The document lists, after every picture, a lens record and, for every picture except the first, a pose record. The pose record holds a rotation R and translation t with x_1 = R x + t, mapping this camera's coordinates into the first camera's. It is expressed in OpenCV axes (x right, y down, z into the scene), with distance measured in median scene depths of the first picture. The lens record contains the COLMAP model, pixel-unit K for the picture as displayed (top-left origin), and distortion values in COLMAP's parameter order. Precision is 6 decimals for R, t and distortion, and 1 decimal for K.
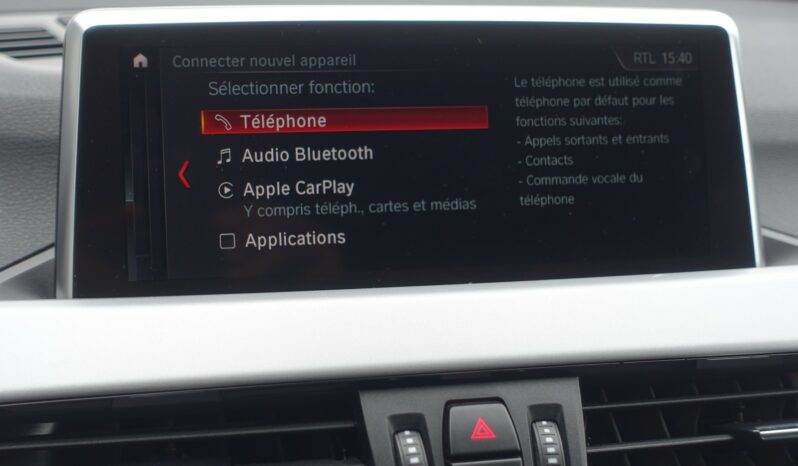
lens RADIAL K [[1055.0, 0, 399.2], [0, 1055.0, 236.0], [0, 0, 1]] dist [-0.101237, 0.000000]
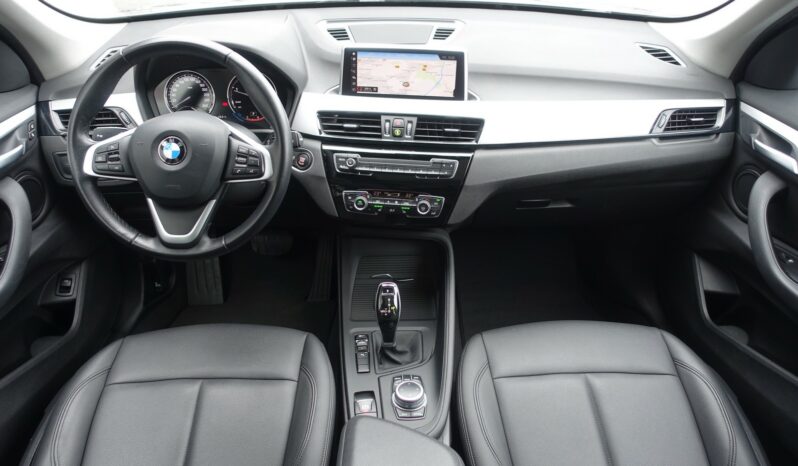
lens RADIAL K [[544.3, 0, 404.7], [0, 544.3, 231.0], [0, 0, 1]] dist [-0.009853, 0.004358]
pose [[0.957610, 0.162860, -0.237613, 0.907058], [-0.066605, 0.927674, 0.367402, -0.384716], [0.280262, -0.336001, 0.899197, -1.970120]]
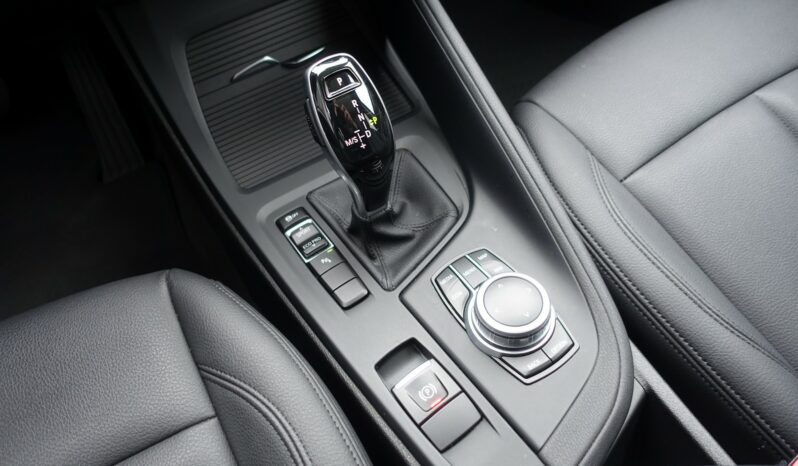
lens RADIAL K [[544.3, 0, 397.9], [0, 544.3, 229.8], [0, 0, 1]] dist [-0.009853, 0.004358]
pose [[0.973299, -0.213897, 0.083285, 0.160733], [0.096710, 0.711189, 0.696317, 0.479211], [-0.208171, -0.669670, 0.712886, -0.435912]]
